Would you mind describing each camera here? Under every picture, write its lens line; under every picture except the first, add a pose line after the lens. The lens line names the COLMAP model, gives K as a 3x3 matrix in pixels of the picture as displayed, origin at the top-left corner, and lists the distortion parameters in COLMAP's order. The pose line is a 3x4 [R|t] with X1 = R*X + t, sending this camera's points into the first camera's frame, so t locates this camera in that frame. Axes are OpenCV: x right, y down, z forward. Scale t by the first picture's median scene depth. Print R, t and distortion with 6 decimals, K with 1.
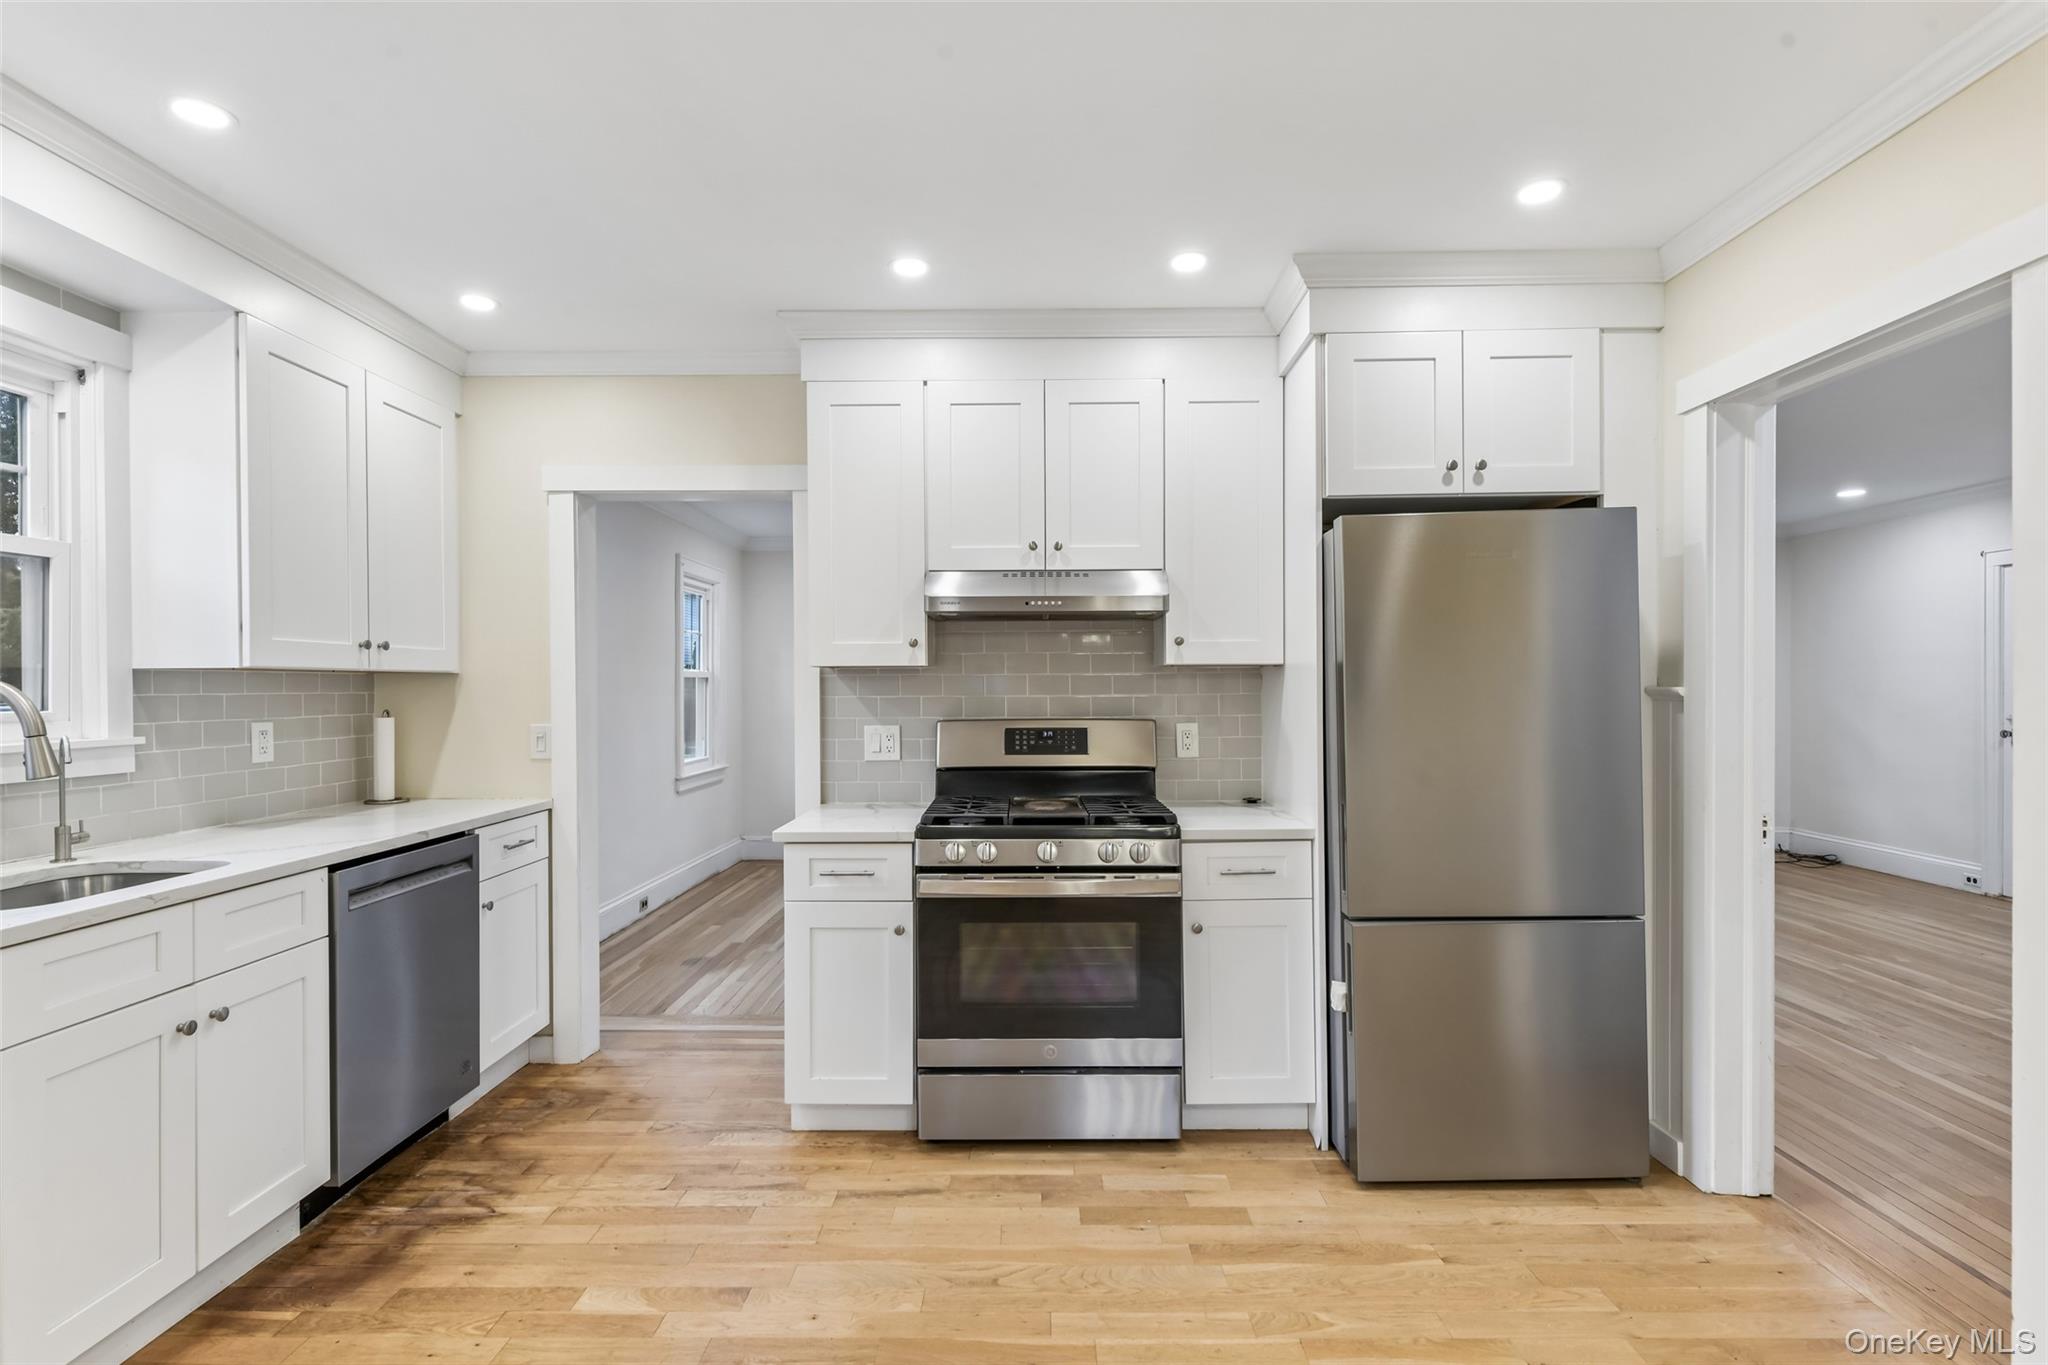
lens RADIAL K [[972.9, 0, 1032.6], [0, 972.9, 689.2], [0, 0, 1]] dist [0.008548, -0.000489]
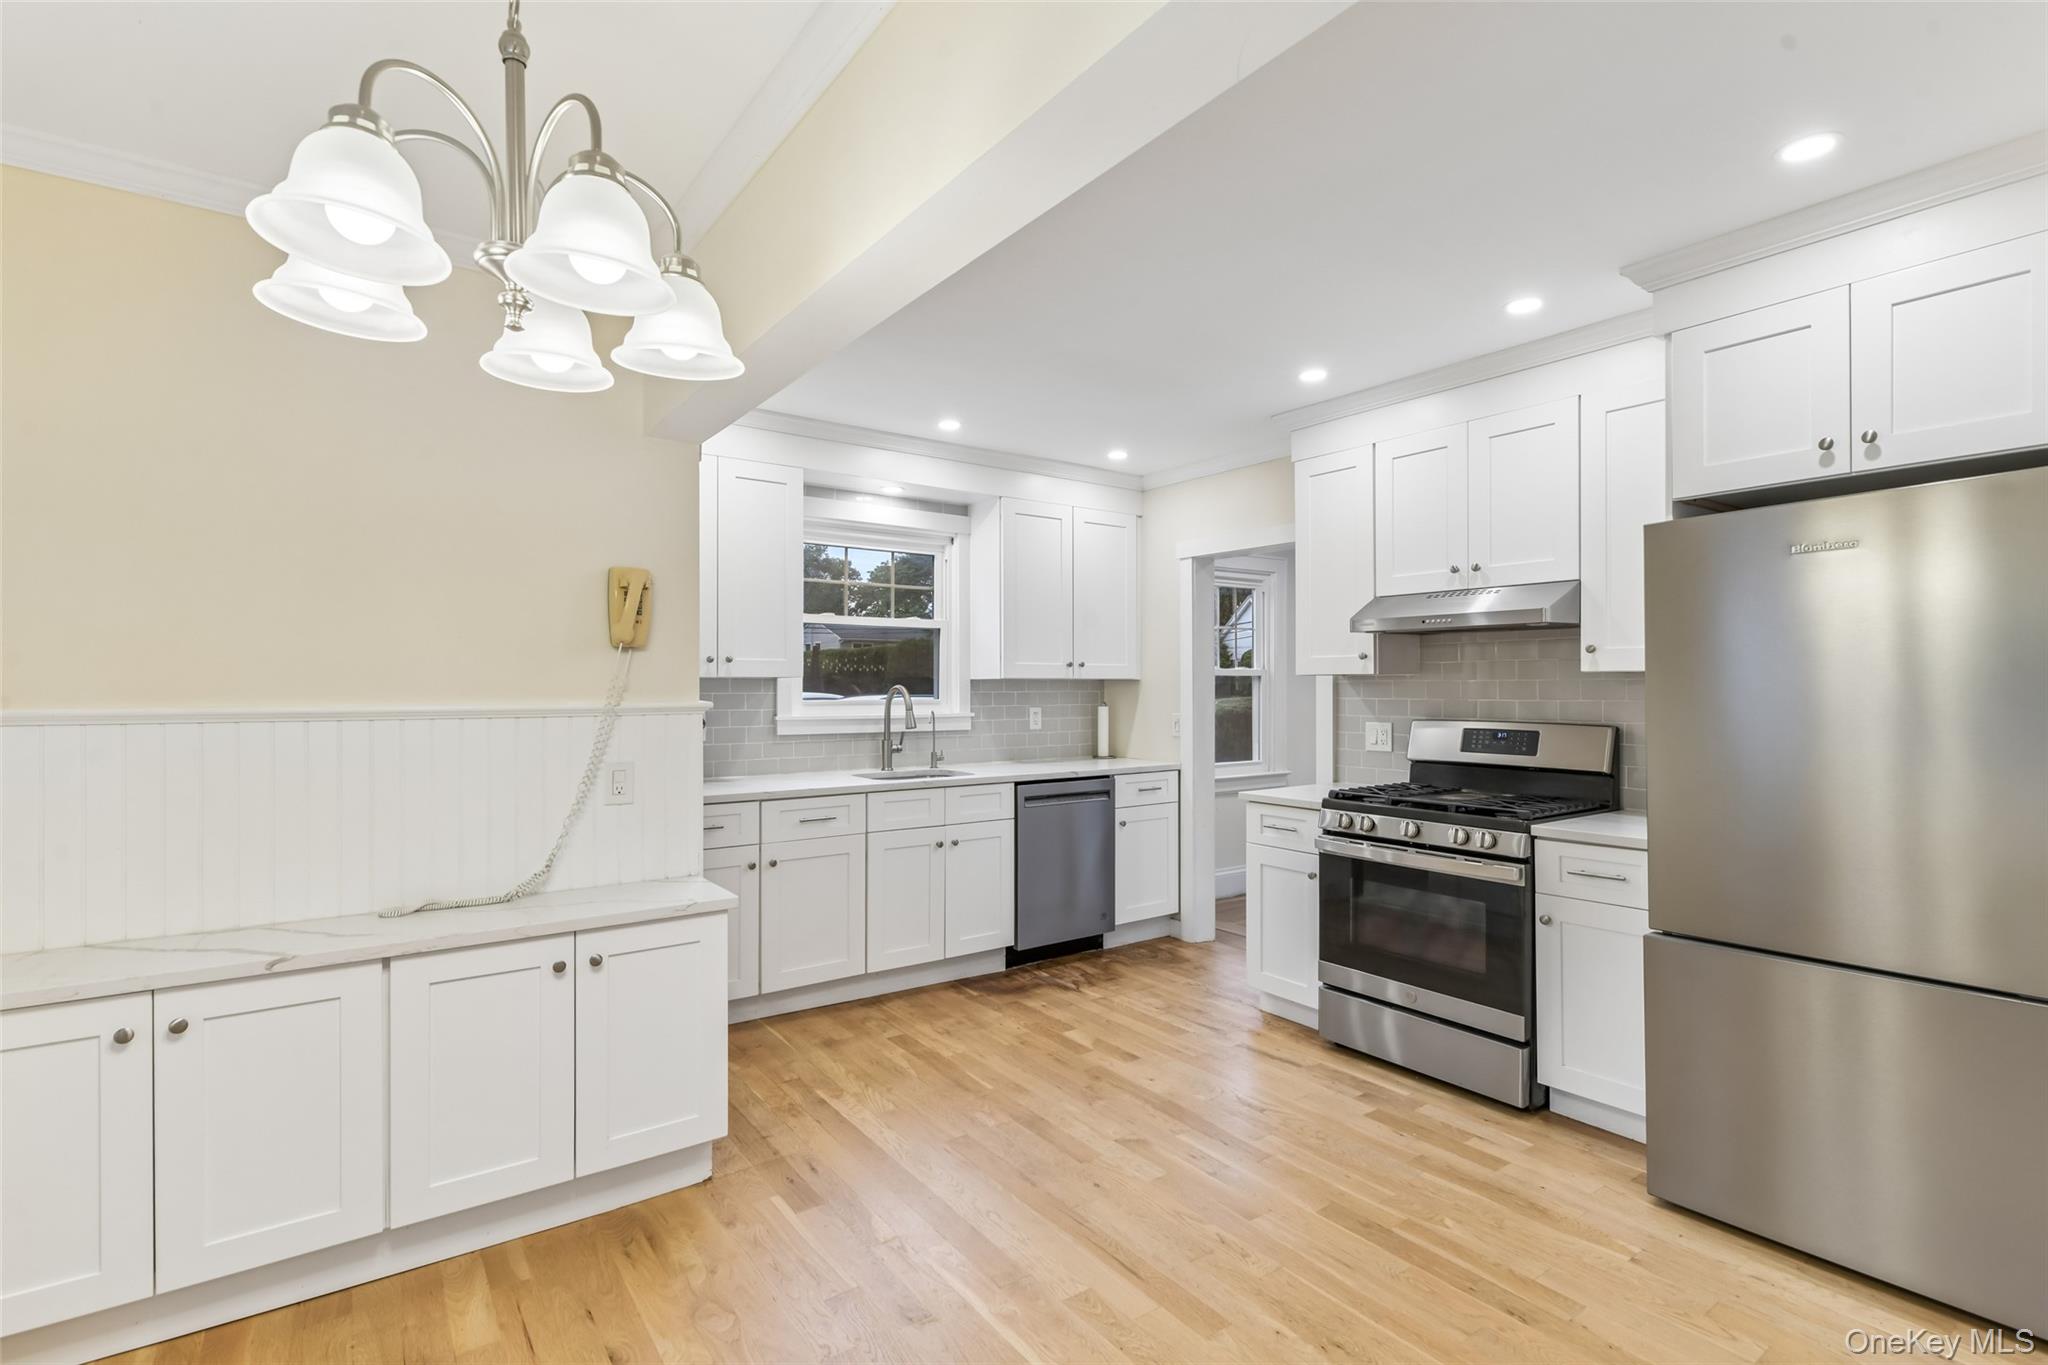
lens RADIAL K [[972.9, 0, 1032.6], [0, 972.9, 689.2], [0, 0, 1]] dist [0.008548, -0.000489]
pose [[0.594365, 0.007861, -0.804157, 0.700928], [-0.004979, 0.999969, 0.006095, -0.011749], [0.804180, 0.000381, 0.594386, -0.090489]]
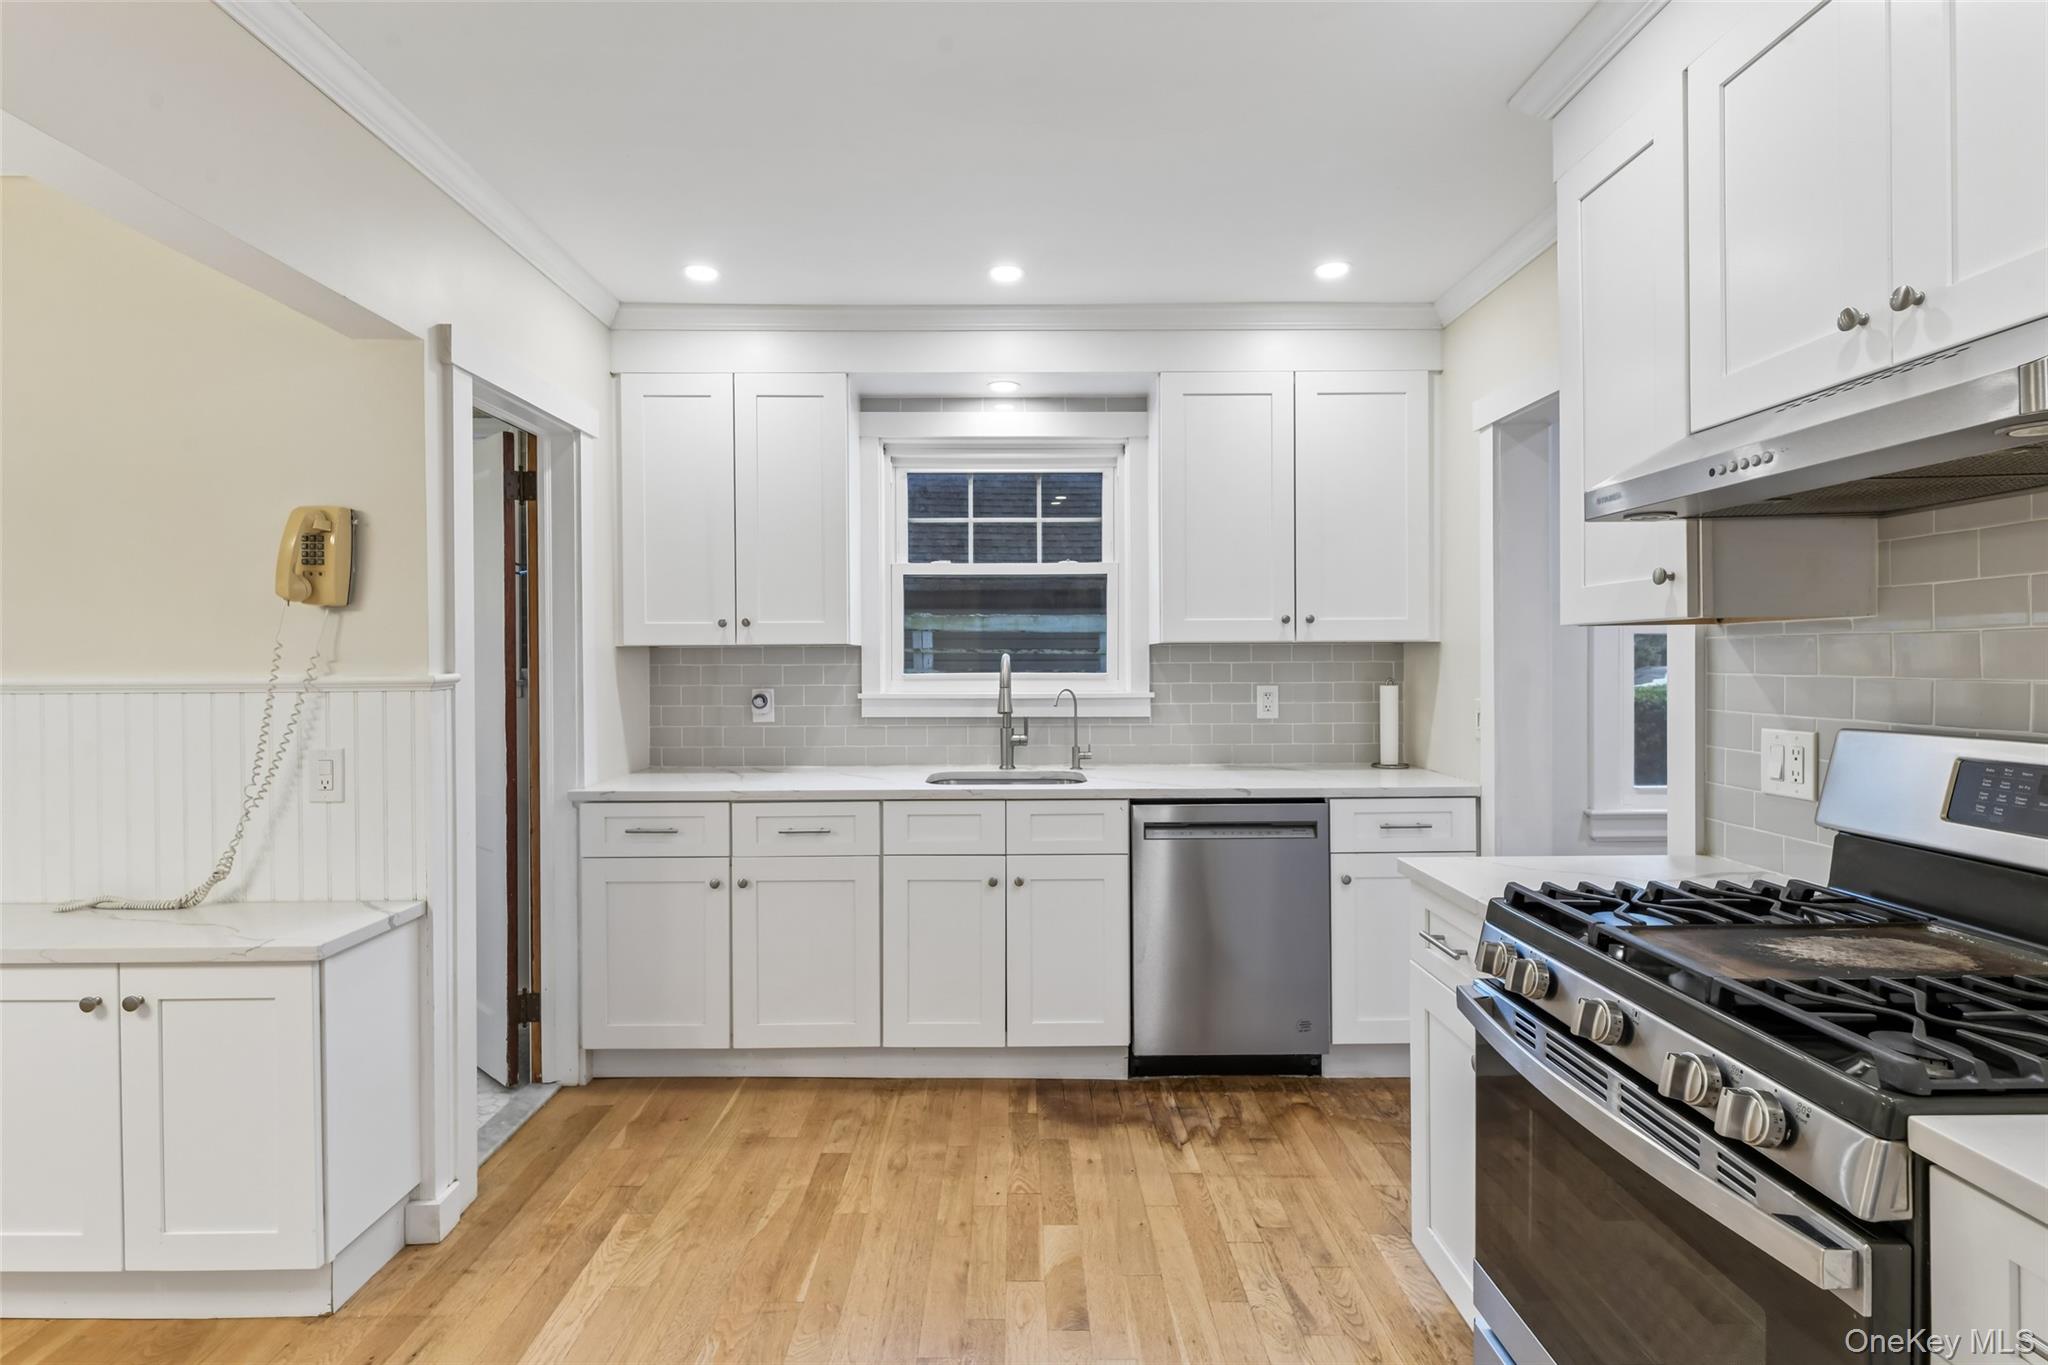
lens RADIAL K [[999.8, 0, 1025.1], [0, 999.8, 670.0], [0, 0, 1]] dist [0.005232, -0.000442]
pose [[0.004175, 0.015427, -0.999872, 0.477604], [0.002494, 0.999878, 0.015437, -0.006003], [0.999988, -0.002558, 0.004136, 0.720641]]
